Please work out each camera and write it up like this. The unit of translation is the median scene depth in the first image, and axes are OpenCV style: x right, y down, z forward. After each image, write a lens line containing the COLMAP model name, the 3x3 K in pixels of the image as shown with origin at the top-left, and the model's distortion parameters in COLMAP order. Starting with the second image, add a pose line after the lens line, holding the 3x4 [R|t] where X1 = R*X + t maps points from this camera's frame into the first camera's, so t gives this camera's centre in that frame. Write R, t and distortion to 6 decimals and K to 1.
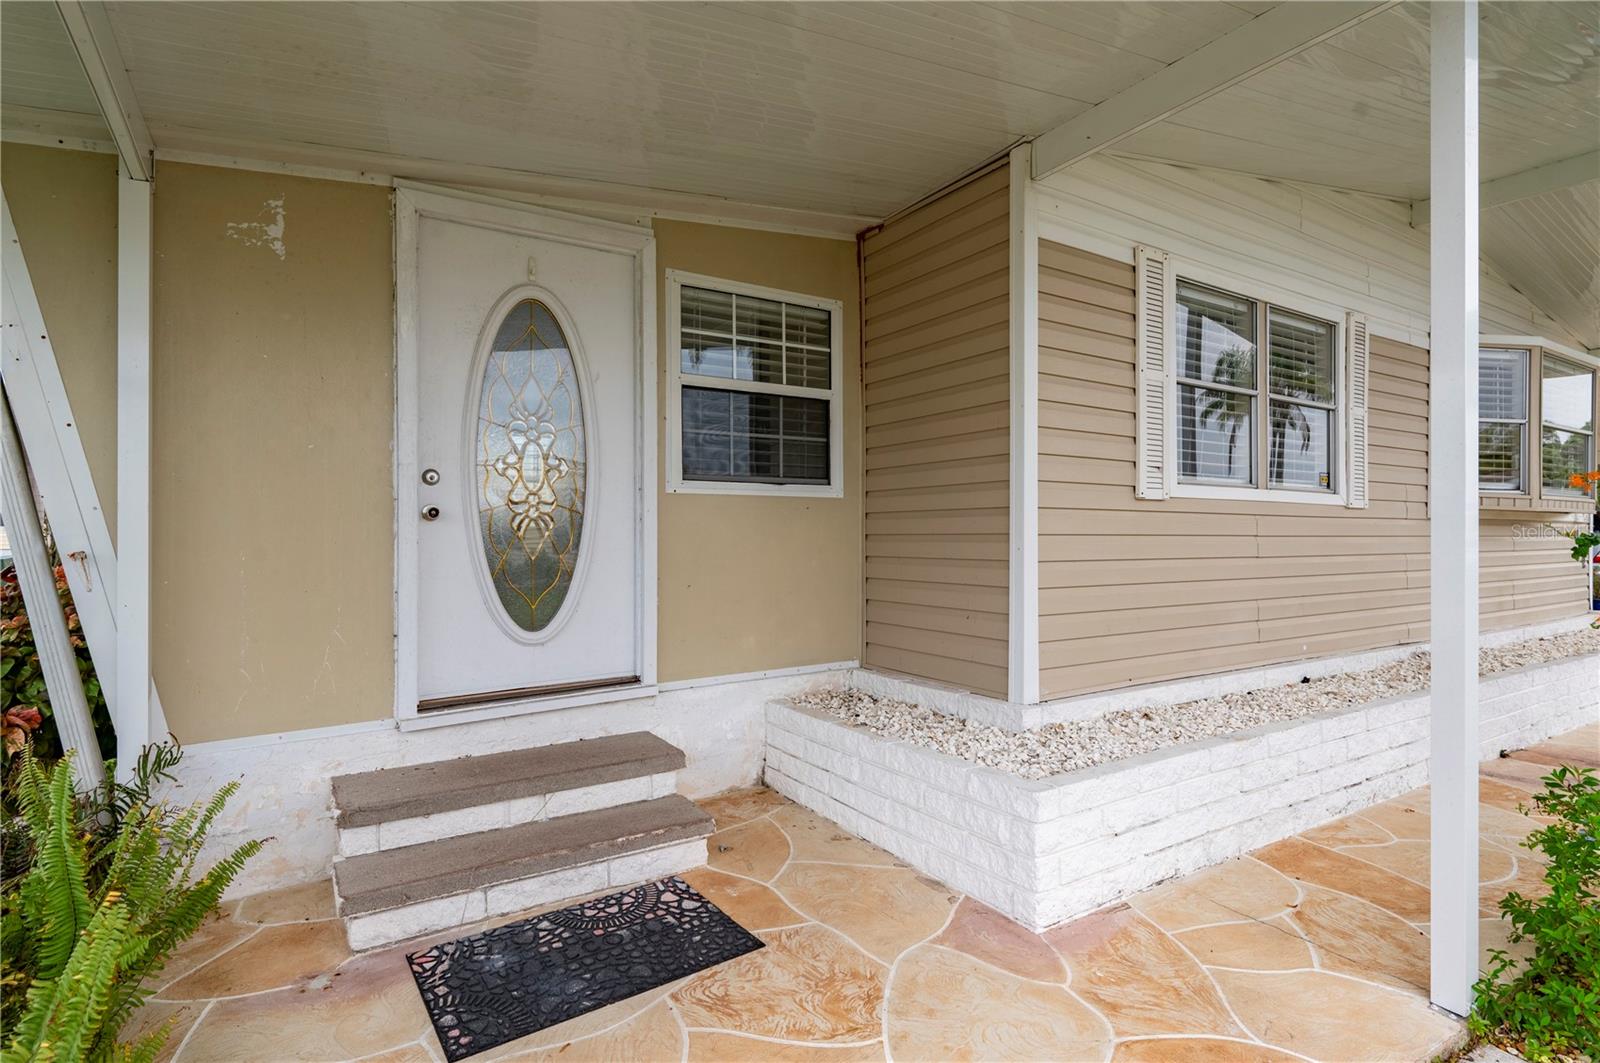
lens RADIAL K [[817.1, 0, 800.0], [0, 817.1, 531.5], [0, 0, 1]] dist [-0.000832, 0.000008]
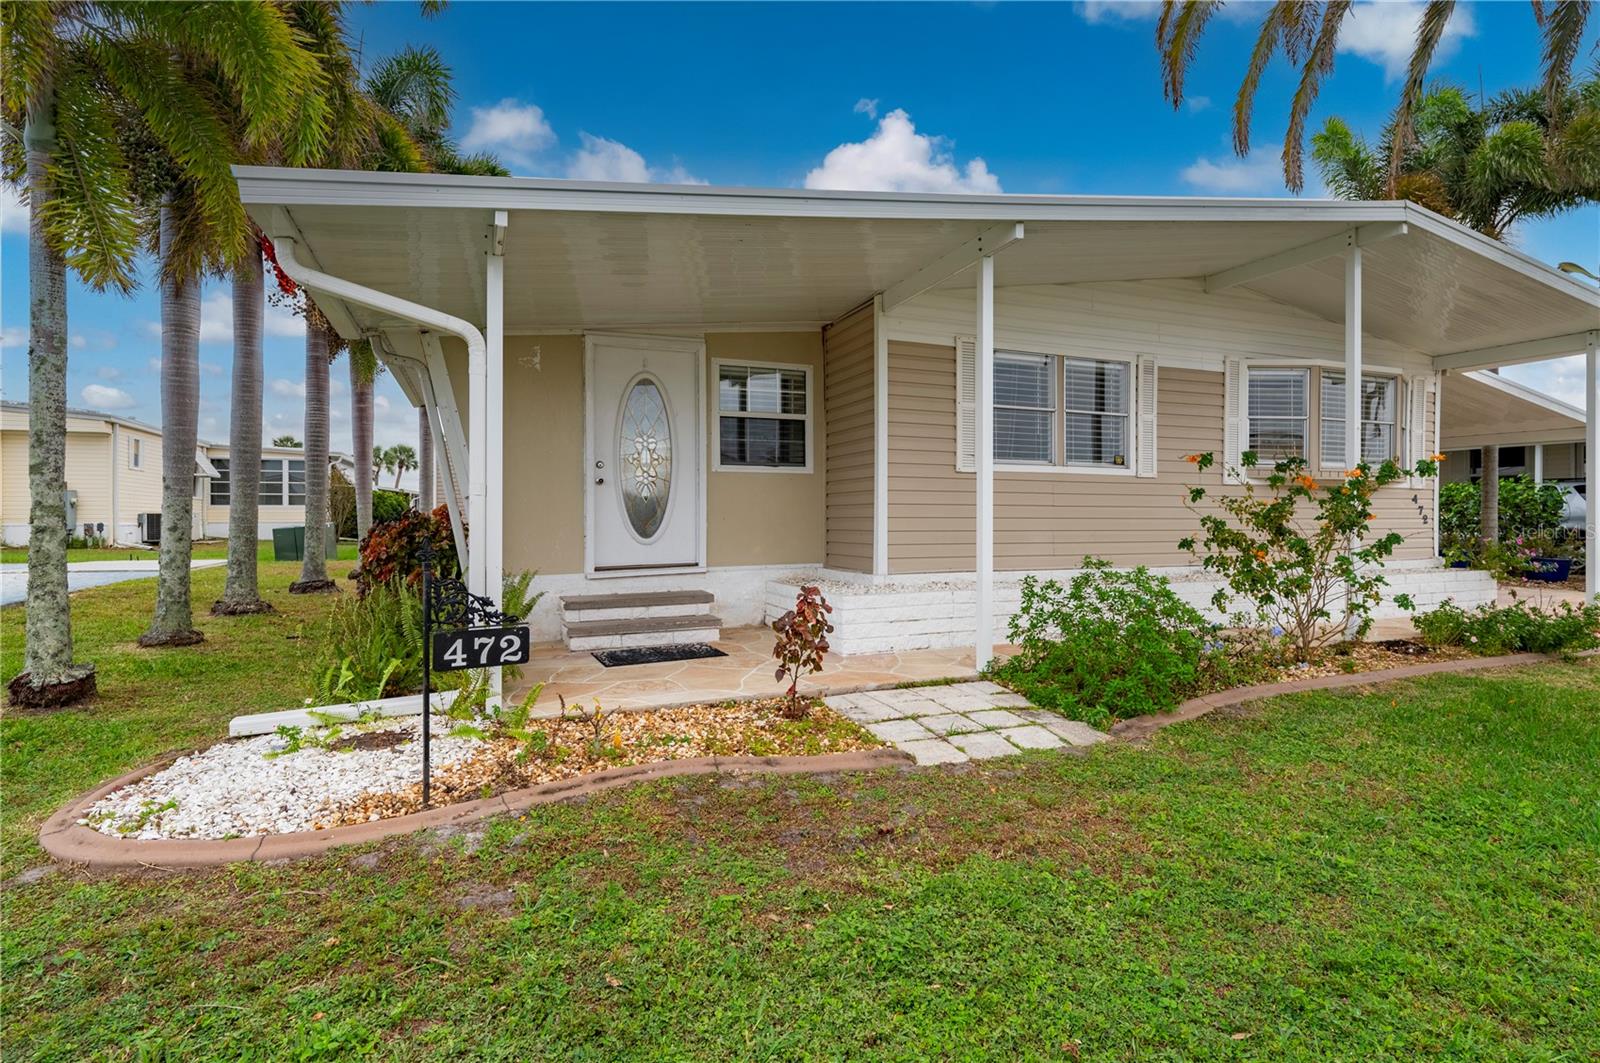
lens RADIAL K [[812.0, 0, 806.1], [0, 812.0, 518.9], [0, 0, 1]] dist [-0.000882, -0.000461]
pose [[0.984121, -0.000523, -0.177498, 0.406386], [0.001263, 0.999991, 0.004059, 0.059486], [0.177495, -0.004219, 0.984113, -0.887443]]
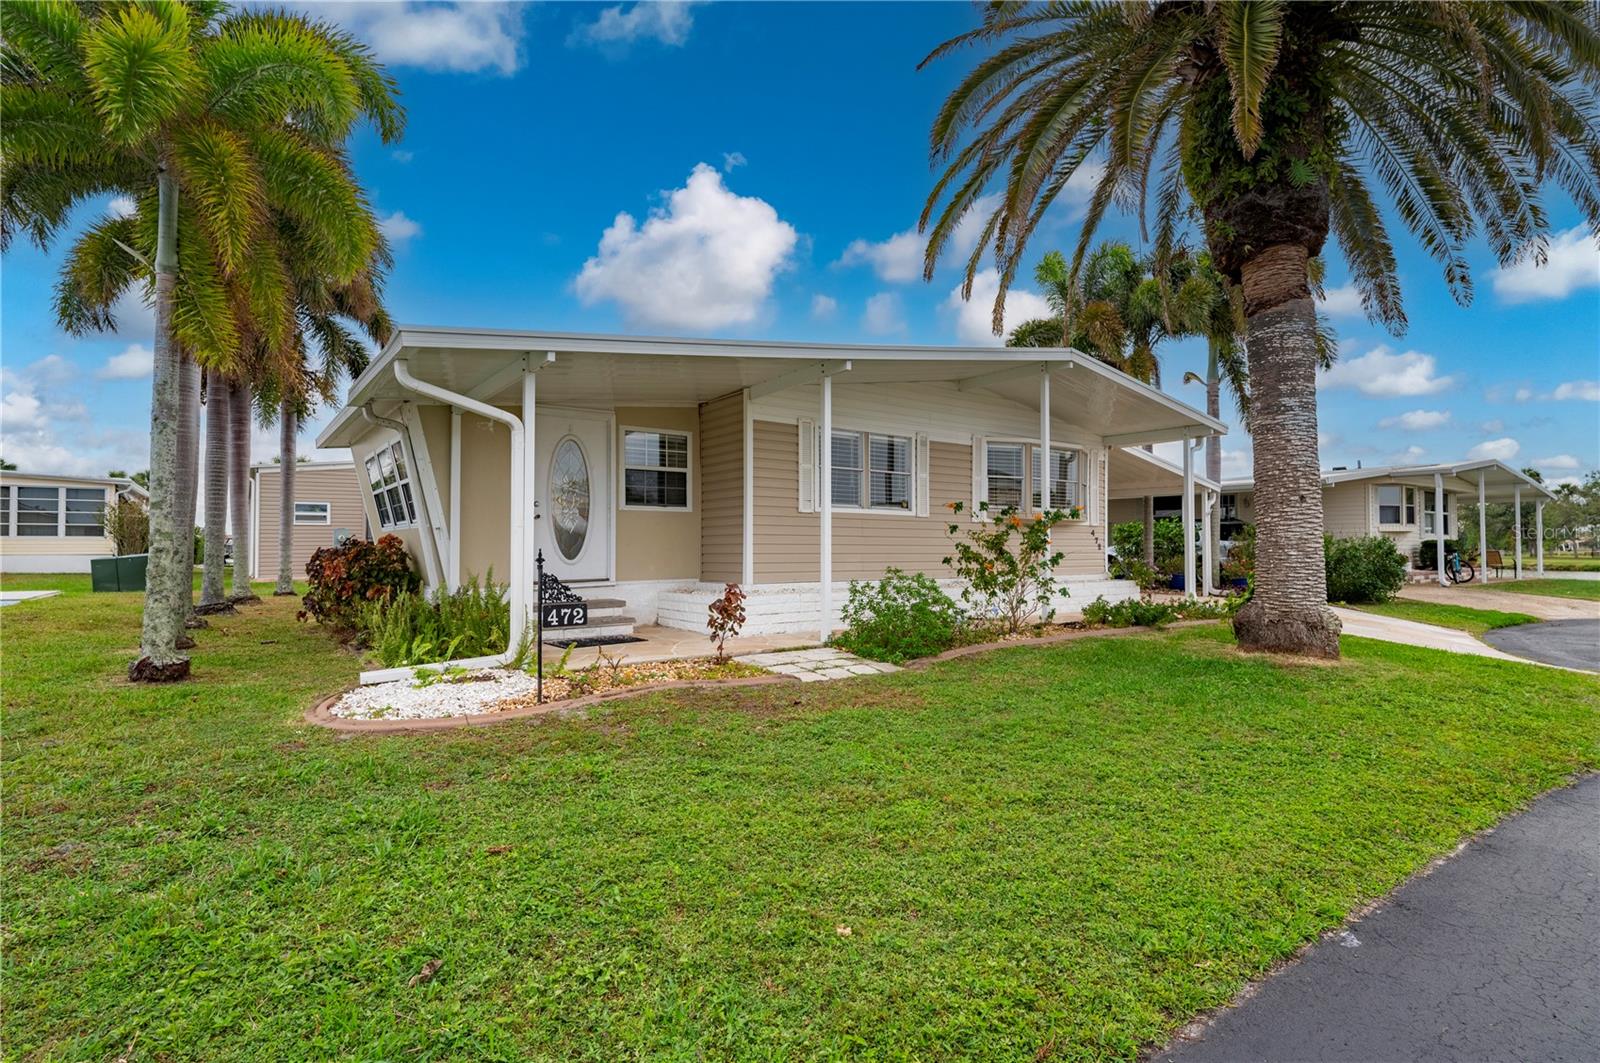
lens RADIAL K [[788.4, 0, 800.0], [0, 788.4, 531.5], [0, 0, 1]] dist [0.000053, -0.000020]
pose [[0.997887, -0.000651, 0.064968, 0.252071], [0.002062, 0.999764, -0.021648, 0.078538], [-0.064938, 0.021737, 0.997653, -1.570866]]
